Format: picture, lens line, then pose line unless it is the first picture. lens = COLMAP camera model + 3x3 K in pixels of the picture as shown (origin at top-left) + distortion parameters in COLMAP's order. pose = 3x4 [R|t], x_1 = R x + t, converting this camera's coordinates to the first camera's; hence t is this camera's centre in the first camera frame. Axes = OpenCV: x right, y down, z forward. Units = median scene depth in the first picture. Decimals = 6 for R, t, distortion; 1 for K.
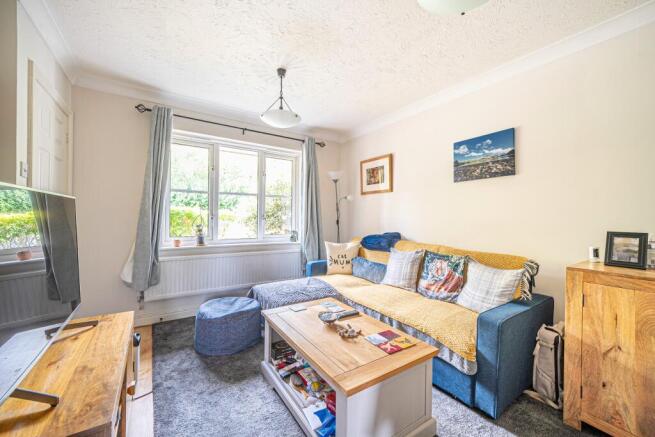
lens RADIAL K [[260.0, 0, 325.6], [0, 260.0, 217.6], [0, 0, 1]] dist [-0.006666, 0.000841]
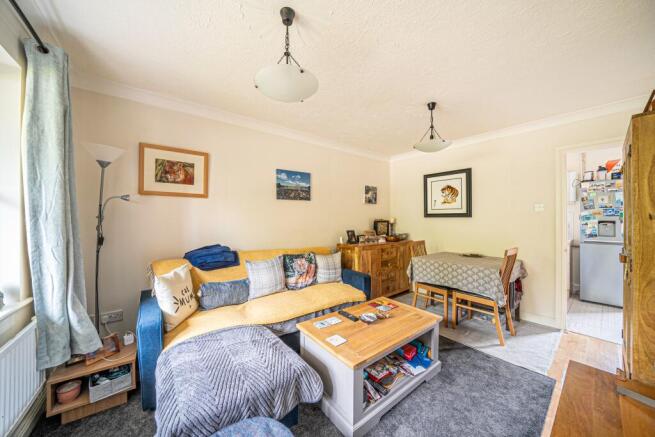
lens RADIAL K [[225.6, 0, 326.5], [0, 225.6, 218.0], [0, 0, 1]] dist [-0.028115, 0.002310]
pose [[-0.078550, -0.011097, 0.996848, -0.592387], [-0.005816, 0.999926, 0.010673, -0.049560], [-0.996893, -0.004959, -0.078609, 0.762927]]
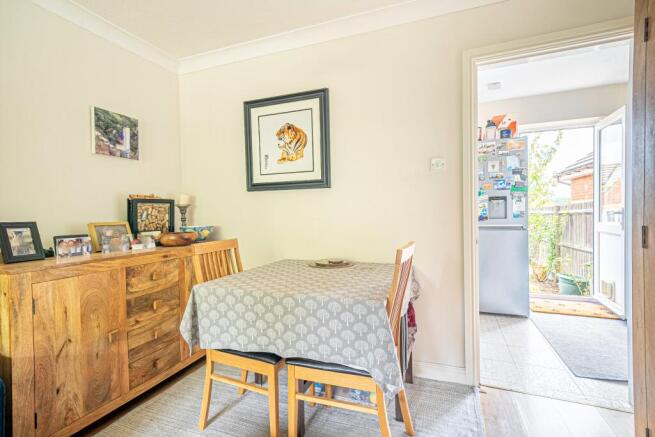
lens RADIAL K [[306.1, 0, 326.4], [0, 306.1, 217.3], [0, 0, 1]] dist [0.002855, 0.000474]
pose [[-0.574560, -0.017001, 0.818286, -0.150857], [0.007184, 0.999641, 0.025813, 0.011661], [-0.818431, 0.020709, -0.574232, 0.393641]]
